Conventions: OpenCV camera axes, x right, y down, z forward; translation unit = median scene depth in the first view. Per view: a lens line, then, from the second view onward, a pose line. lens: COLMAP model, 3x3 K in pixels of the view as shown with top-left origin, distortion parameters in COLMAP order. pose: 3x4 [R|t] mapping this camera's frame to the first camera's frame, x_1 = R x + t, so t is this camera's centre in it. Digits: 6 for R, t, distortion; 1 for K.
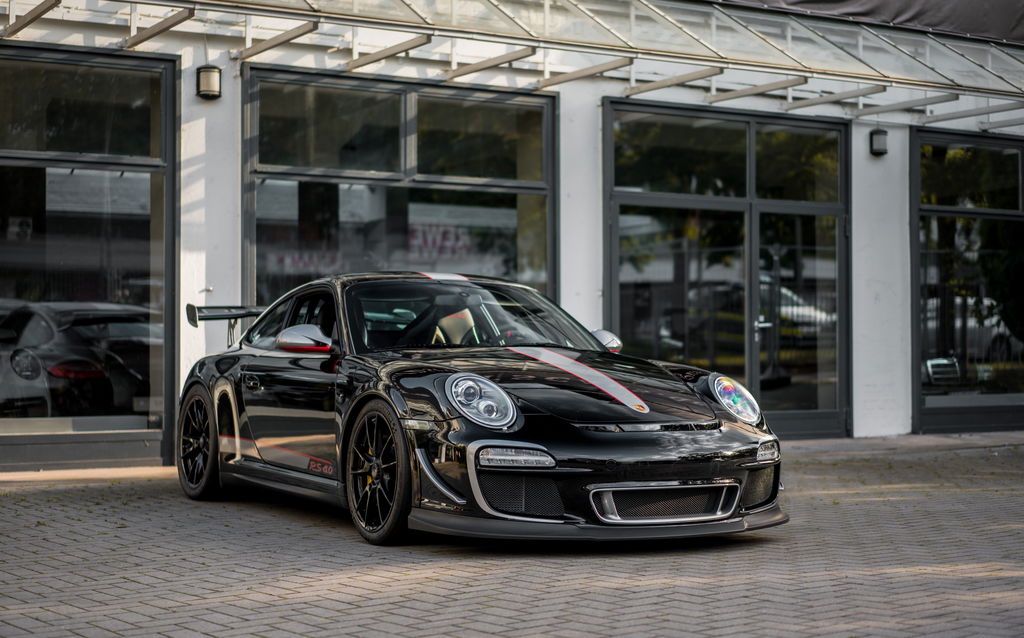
lens RADIAL K [[1620.2, 0, 511.4], [0, 1620.2, 317.1], [0, 0, 1]] dist [0.022116, 0.000000]
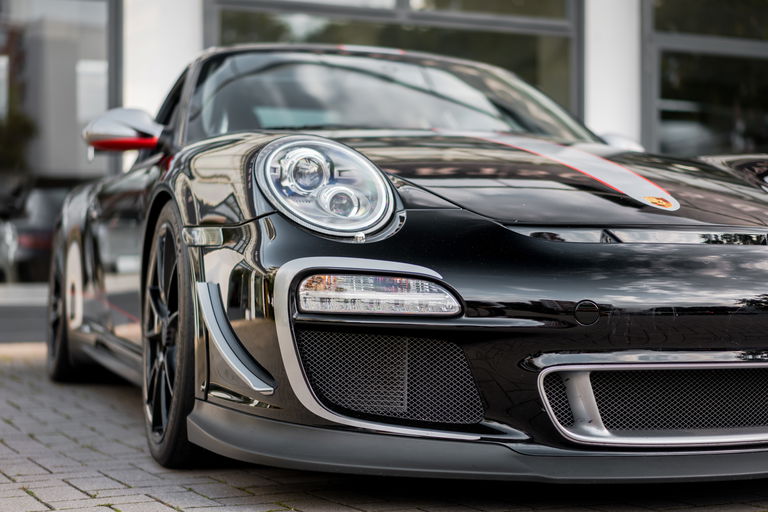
lens RADIAL K [[1238.2, 0, 384.8], [0, 1238.2, 255.0], [0, 0, 1]] dist [0.074413, 0.000000]
pose [[0.986334, -0.000308, -0.164755, 0.062442], [0.000503, 0.999999, 0.001144, 0.074463], [0.164754, -0.001211, 0.986334, 0.650504]]
